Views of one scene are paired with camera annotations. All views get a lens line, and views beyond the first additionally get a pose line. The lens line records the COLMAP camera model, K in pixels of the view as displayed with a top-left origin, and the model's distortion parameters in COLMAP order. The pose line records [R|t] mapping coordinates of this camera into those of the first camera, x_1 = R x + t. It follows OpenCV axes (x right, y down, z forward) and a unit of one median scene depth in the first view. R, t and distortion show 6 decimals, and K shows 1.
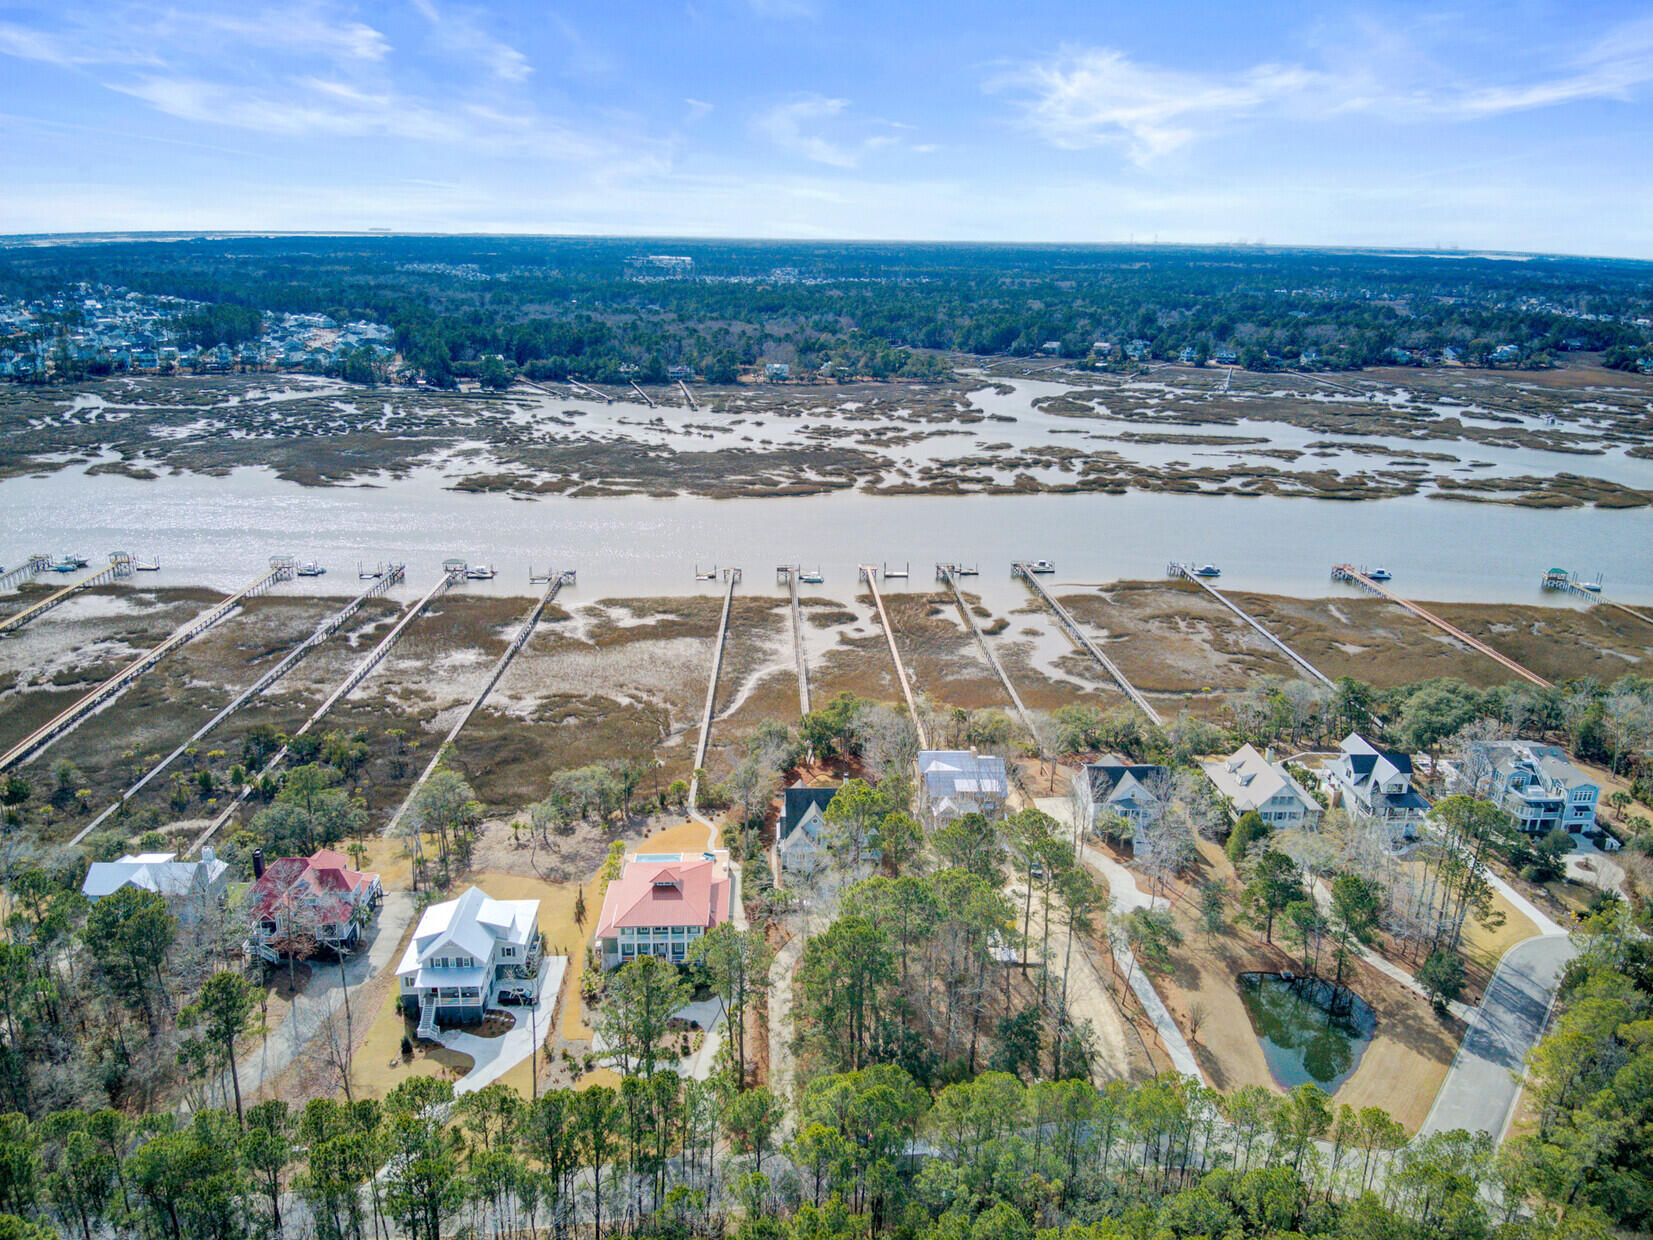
lens RADIAL K [[1208.0, 0, 815.9], [0, 1208.0, 623.8], [0, 0, 1]] dist [0.164946, -0.308922]
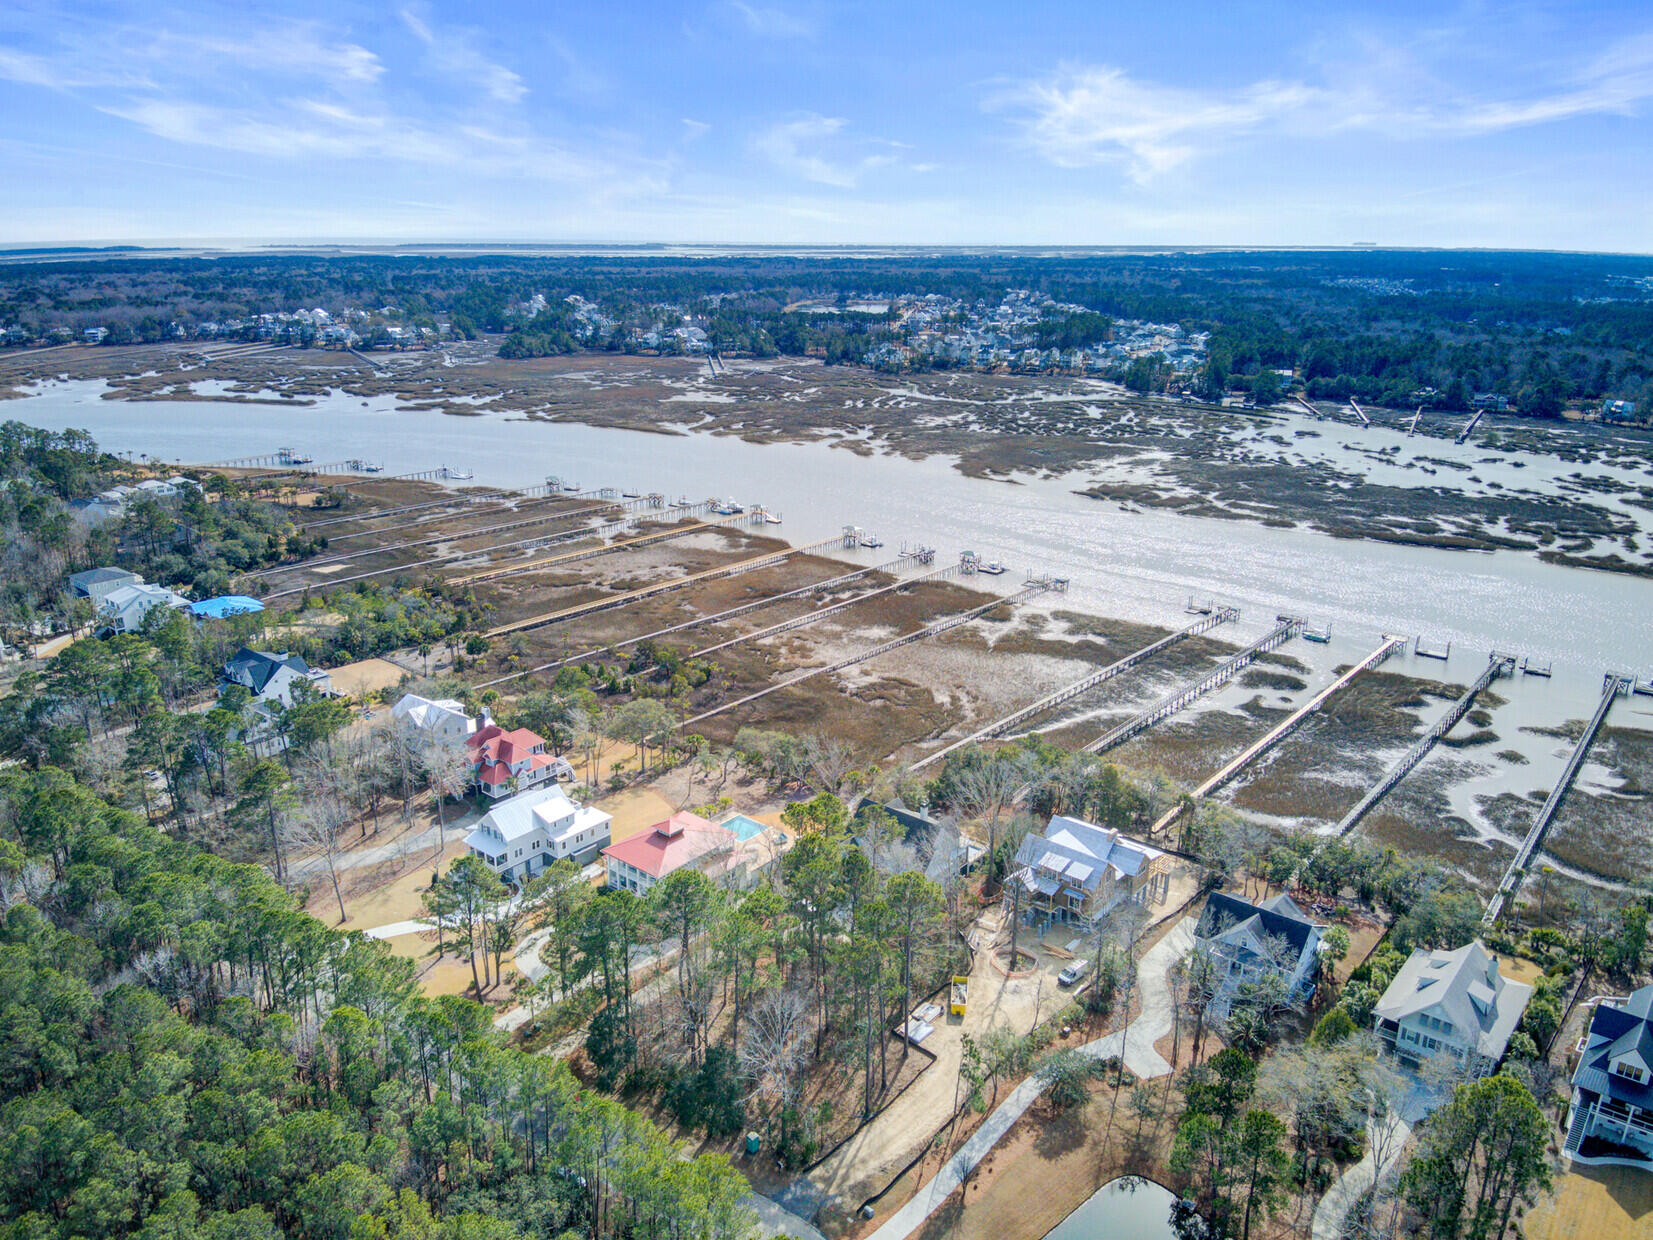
lens RADIAL K [[1208.0, 0, 815.9], [0, 1208.0, 623.8], [0, 0, 1]] dist [0.164946, -0.308922]
pose [[0.727412, 0.194696, -0.658001, 0.348857], [-0.202063, 0.977163, 0.065753, -0.036399], [0.655776, 0.085128, 0.750141, 0.136030]]
